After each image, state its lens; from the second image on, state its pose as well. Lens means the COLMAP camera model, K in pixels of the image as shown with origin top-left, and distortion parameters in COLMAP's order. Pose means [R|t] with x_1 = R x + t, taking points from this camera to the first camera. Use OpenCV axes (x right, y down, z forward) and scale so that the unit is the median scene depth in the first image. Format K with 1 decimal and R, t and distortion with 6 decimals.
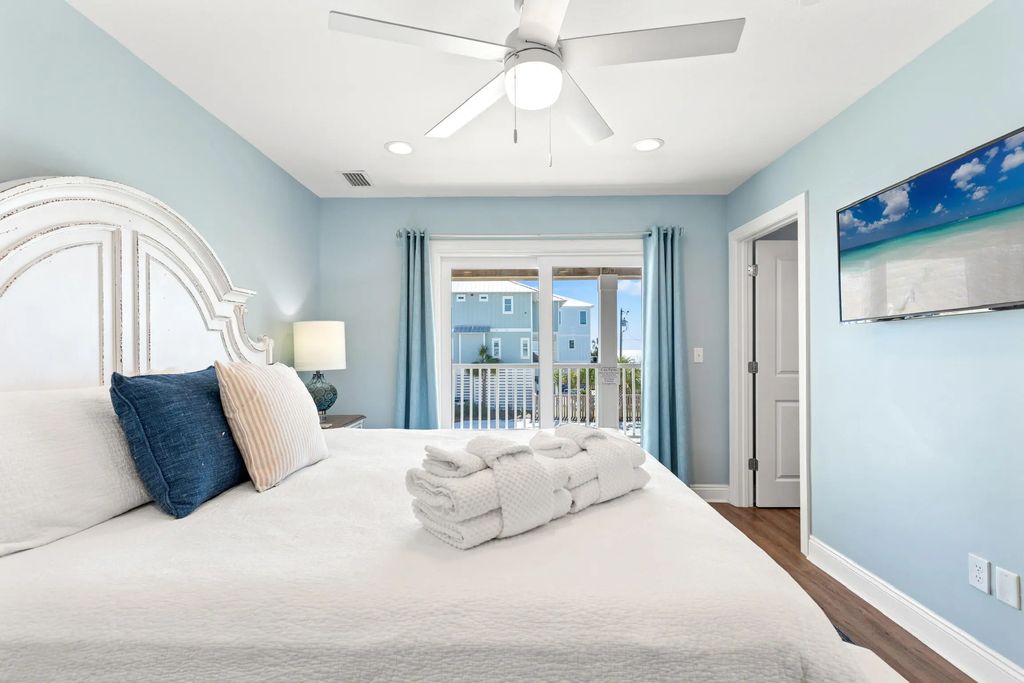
lens RADIAL K [[455.3, 0, 504.0], [0, 455.3, 347.4], [0, 0, 1]] dist [0.001835, -0.000884]
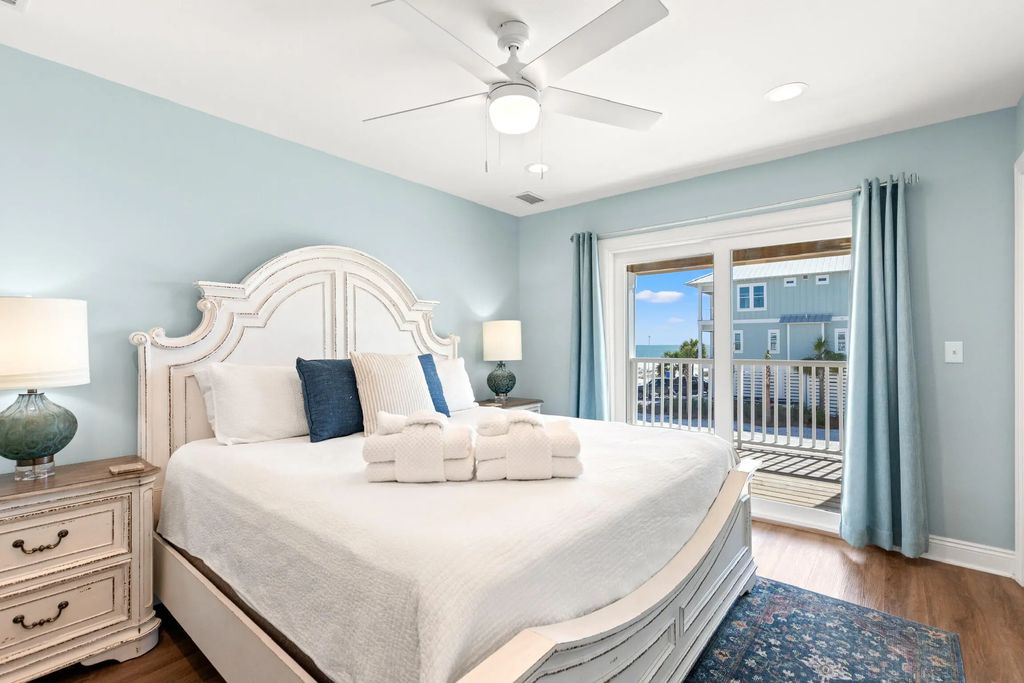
lens RADIAL K [[455.3, 0, 502.1], [0, 455.3, 343.5], [0, 0, 1]] dist [0.001835, -0.000884]
pose [[0.783950, -0.000182, -0.620824, 0.324861], [0.003961, 0.999981, 0.004709, -0.001673], [0.620811, -0.006151, 0.783936, 0.034065]]
